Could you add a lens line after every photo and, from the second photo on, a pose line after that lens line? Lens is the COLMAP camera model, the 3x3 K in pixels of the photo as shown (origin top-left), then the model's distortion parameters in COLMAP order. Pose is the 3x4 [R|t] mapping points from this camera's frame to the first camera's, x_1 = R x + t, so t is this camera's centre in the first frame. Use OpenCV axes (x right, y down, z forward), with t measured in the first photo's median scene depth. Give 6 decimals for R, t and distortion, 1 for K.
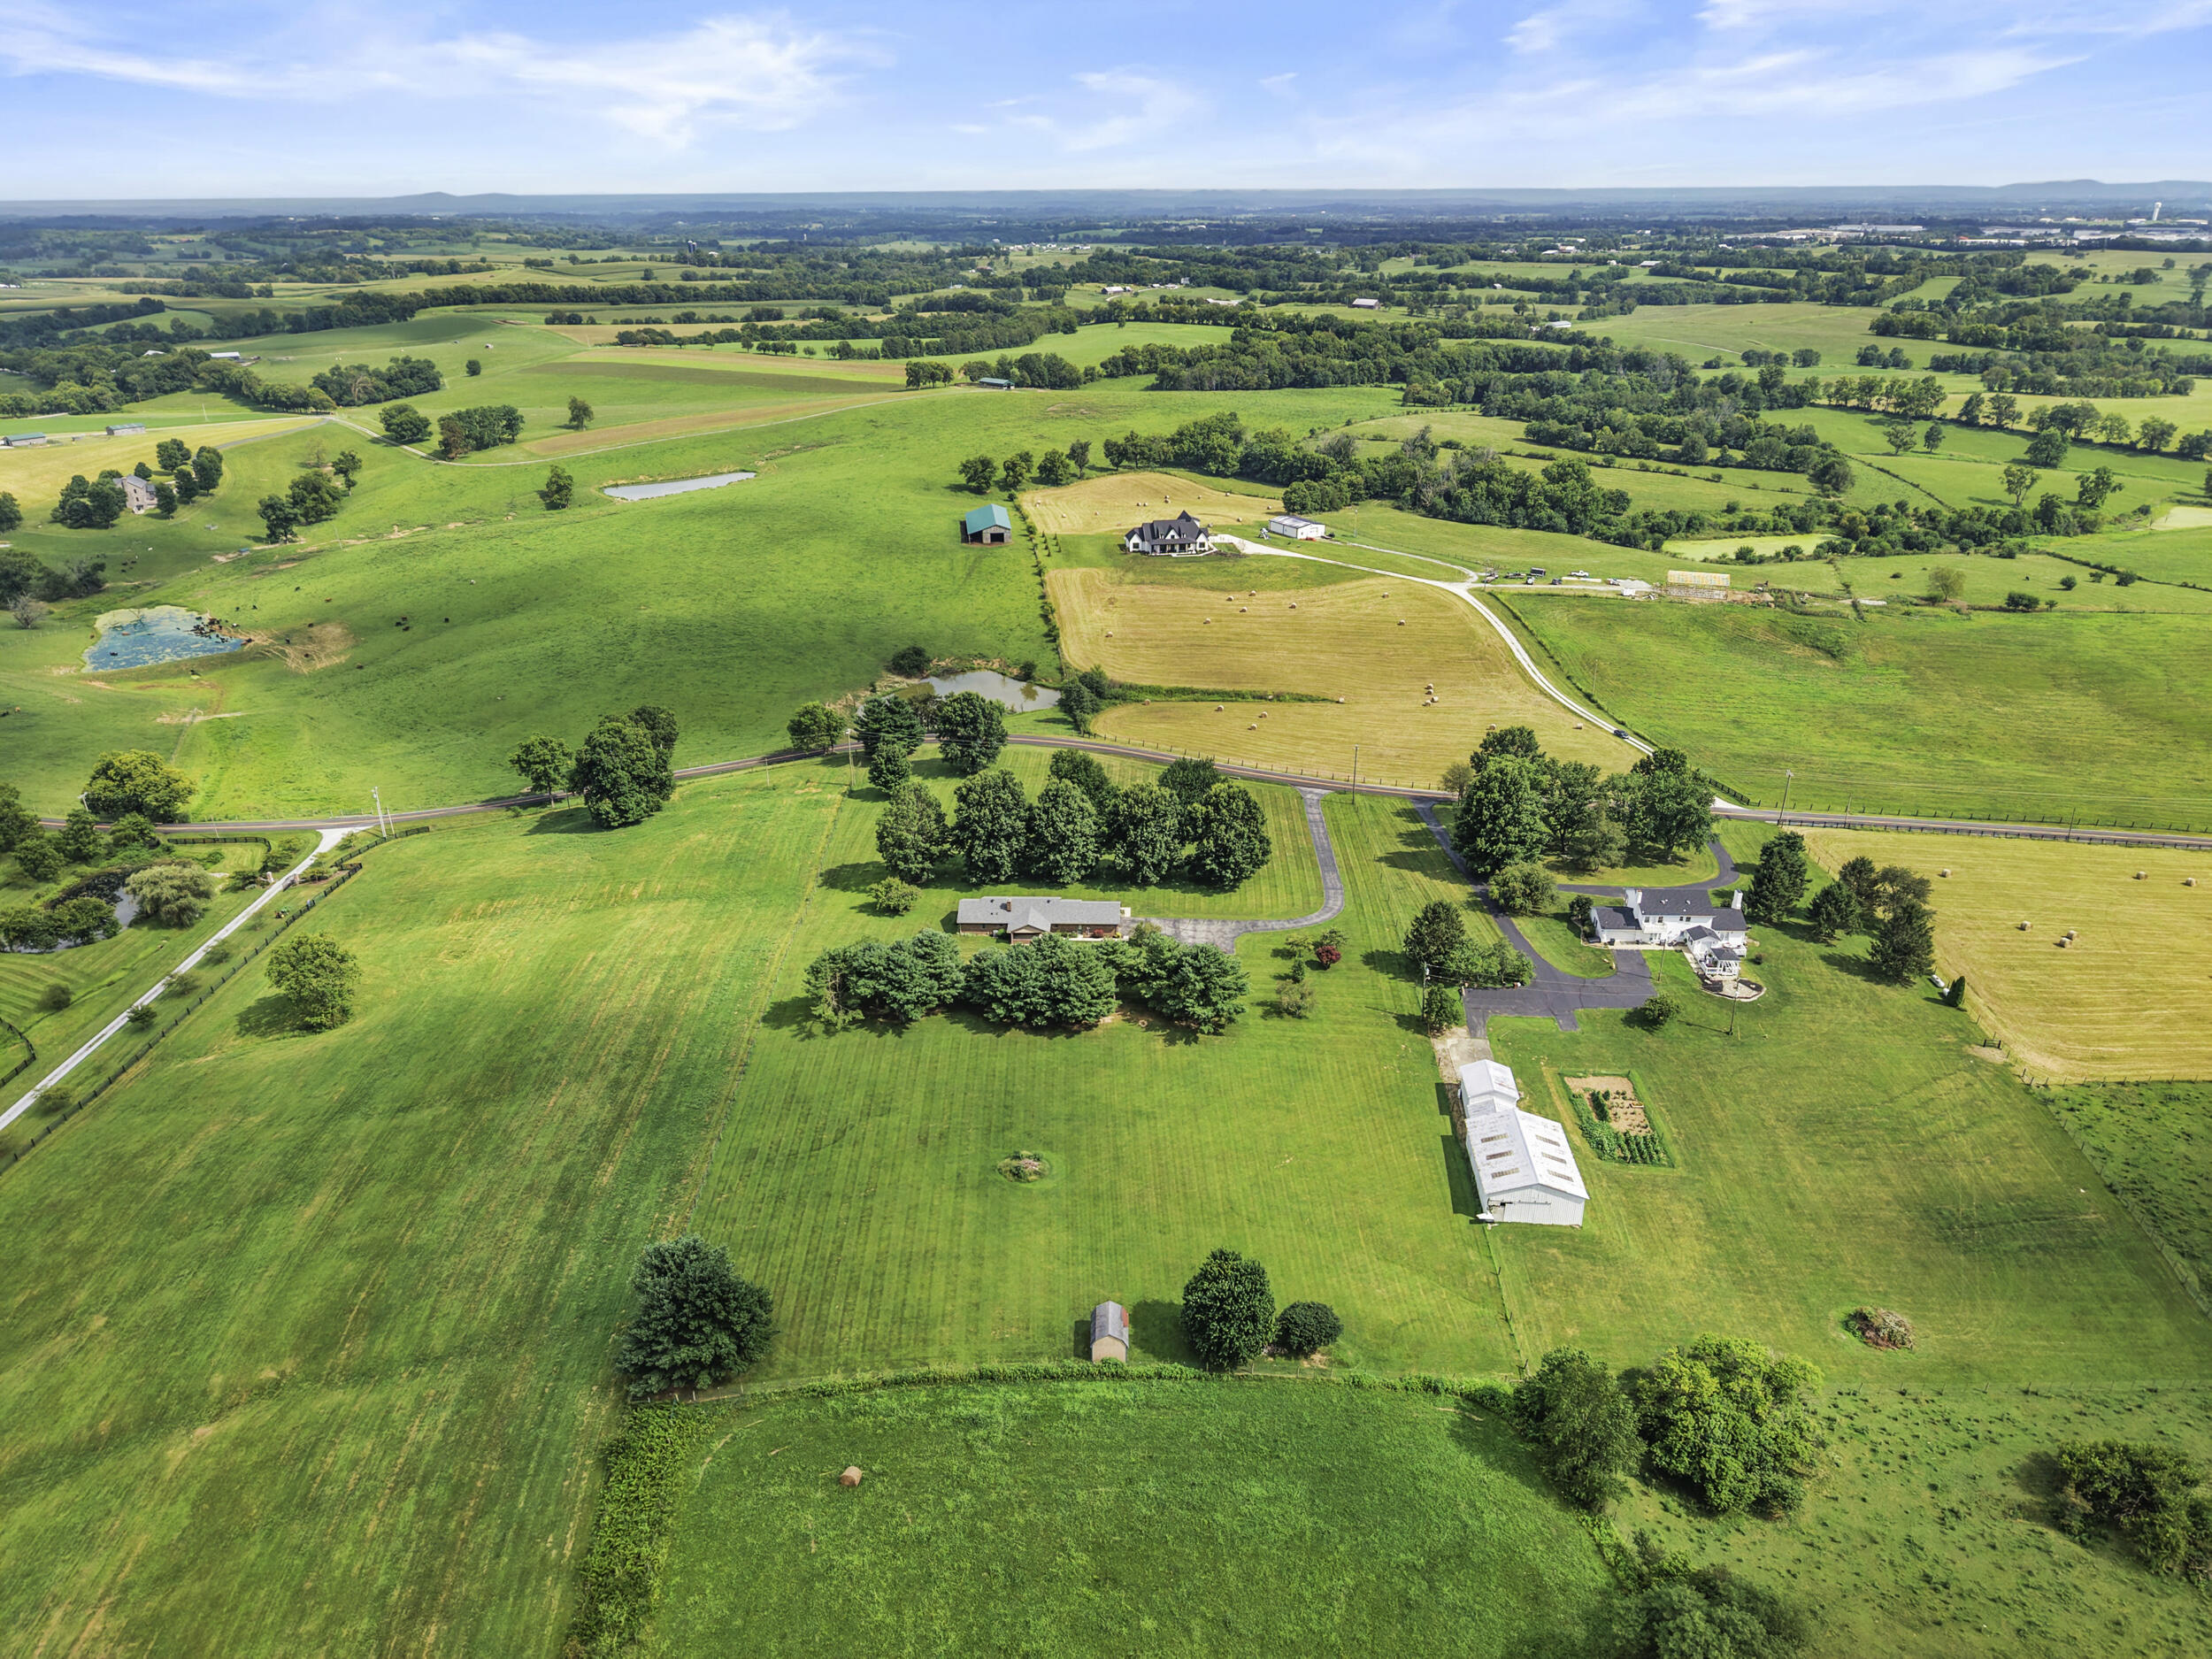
lens RADIAL K [[1535.3, 0, 1106.6], [0, 1535.3, 830.3], [0, 0, 1]] dist [0.027365, -0.001719]
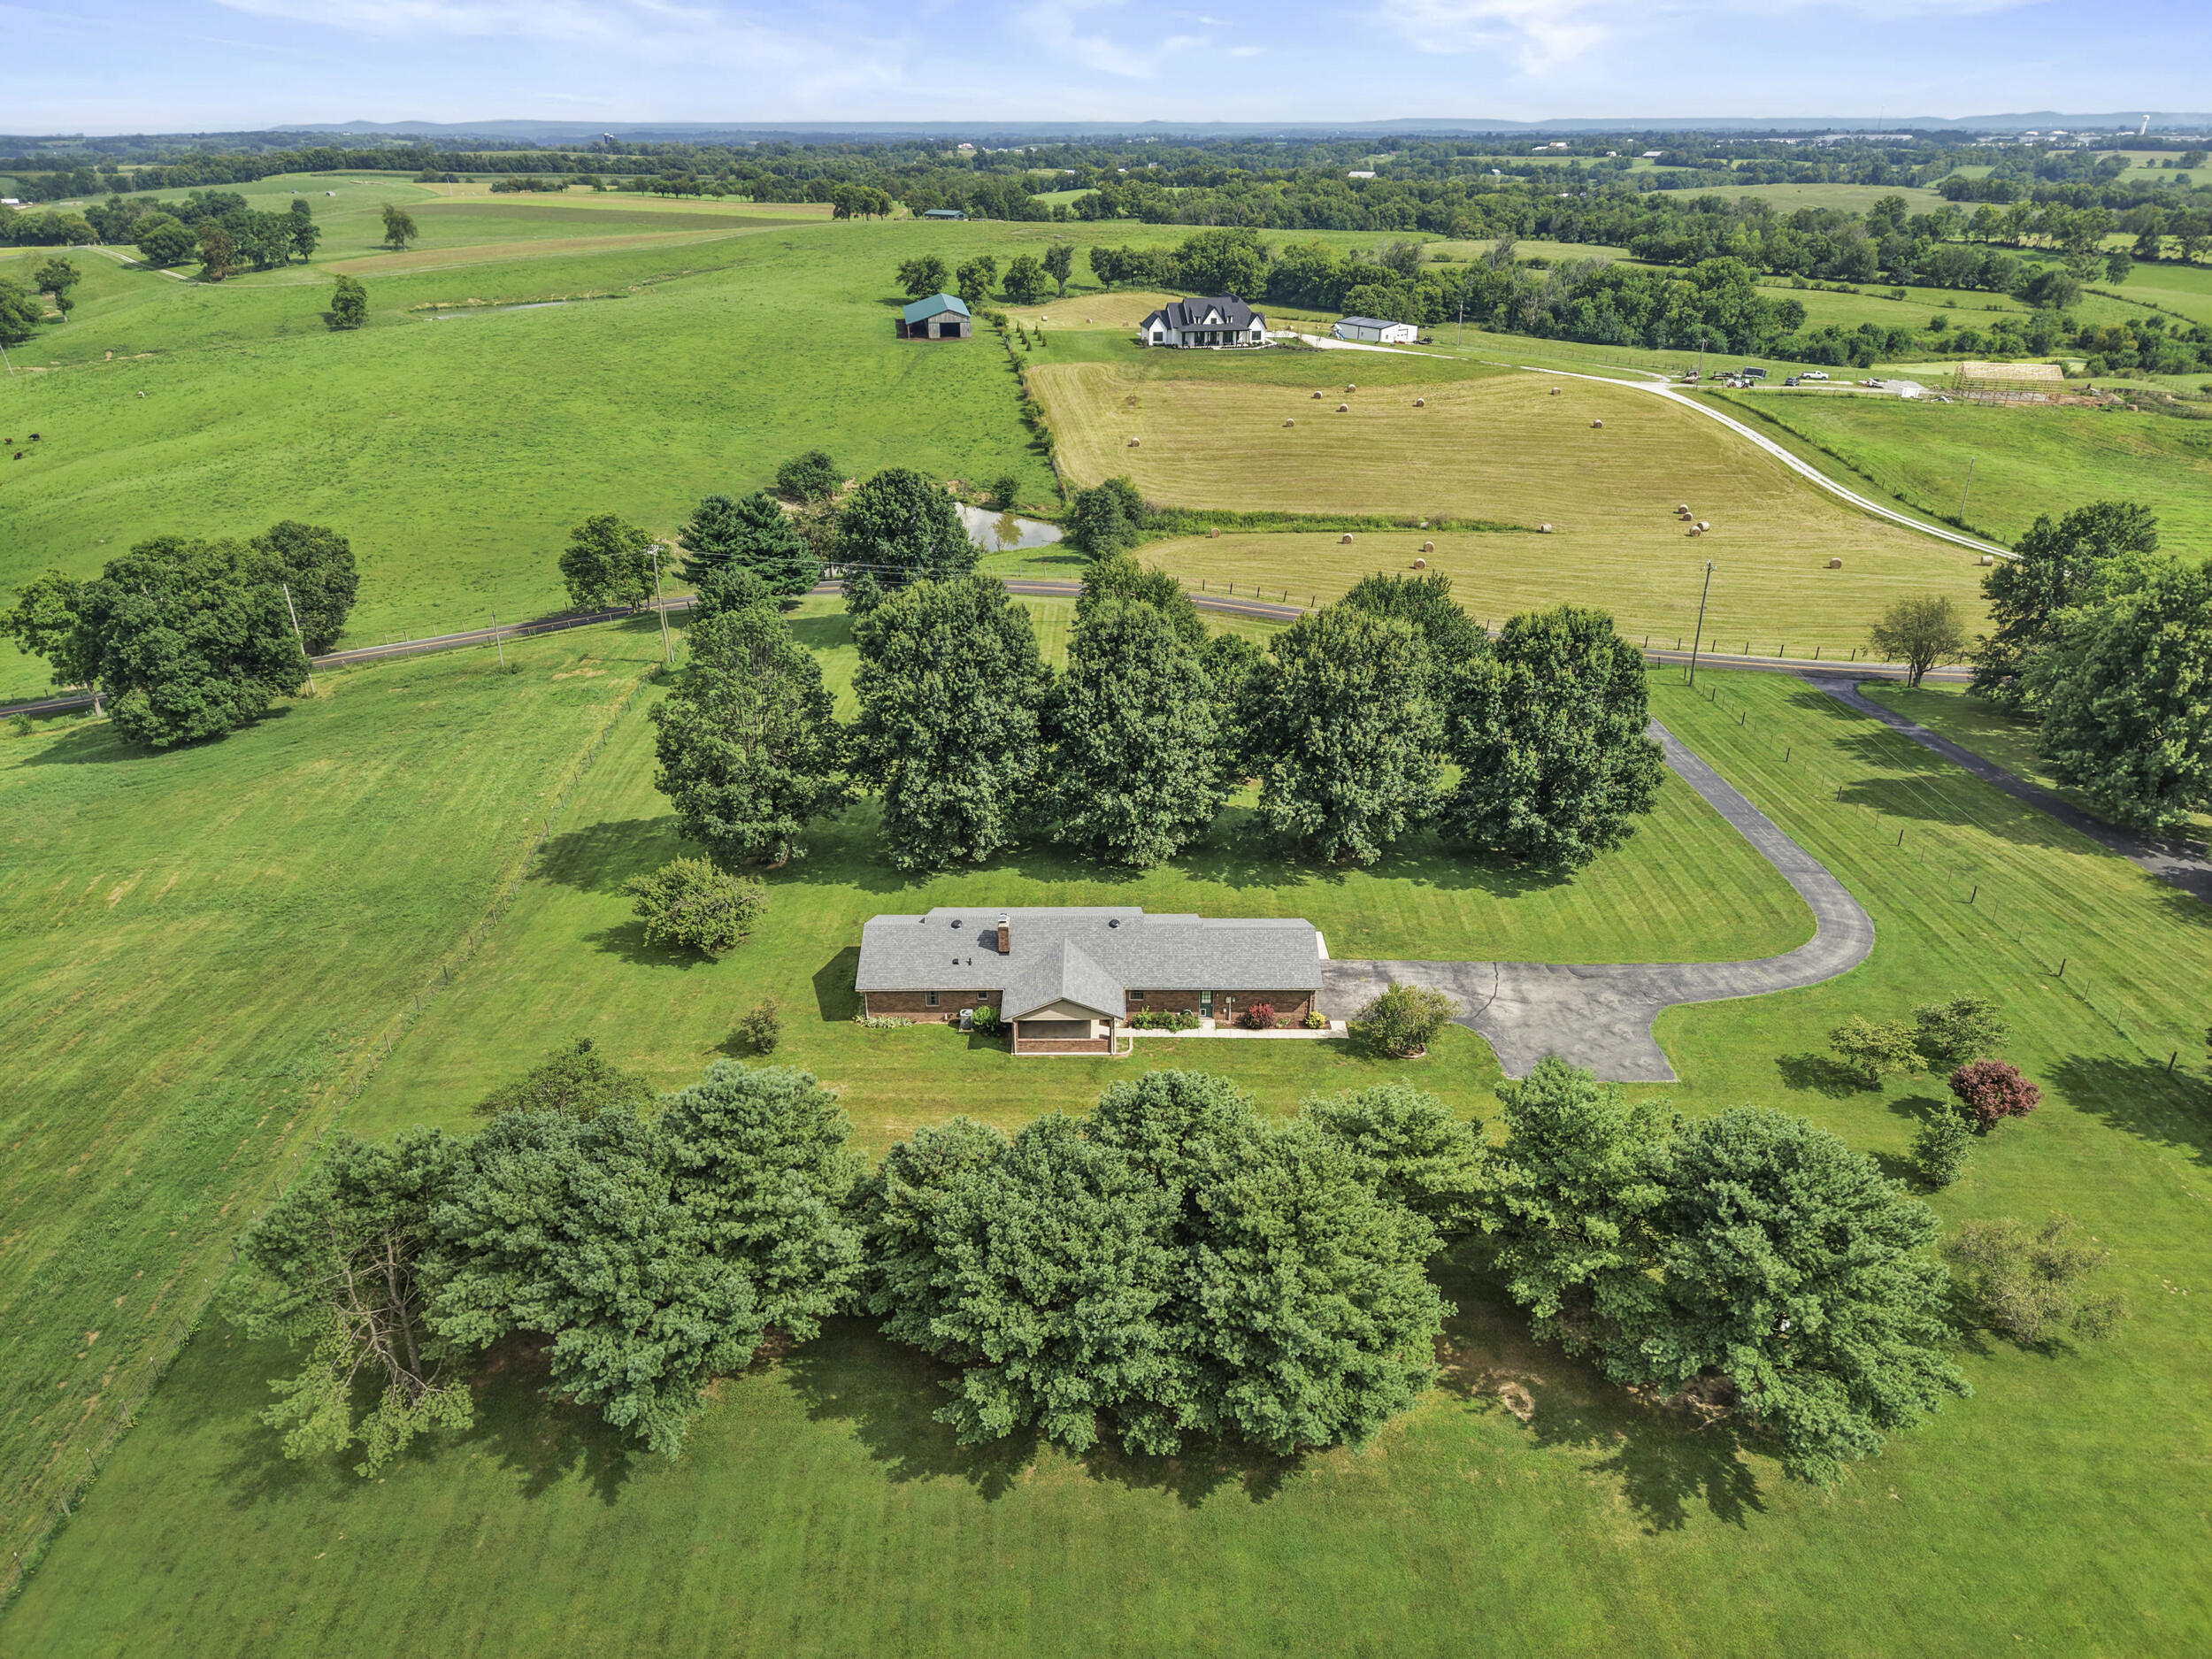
lens RADIAL K [[1535.3, 0, 1100.5], [0, 1535.3, 835.3], [0, 0, 1]] dist [0.027365, -0.001719]
pose [[0.999642, -0.011012, 0.024404, -0.039283], [0.010086, 0.999235, 0.037774, 0.009735], [-0.024801, -0.037514, 0.998988, 0.512366]]
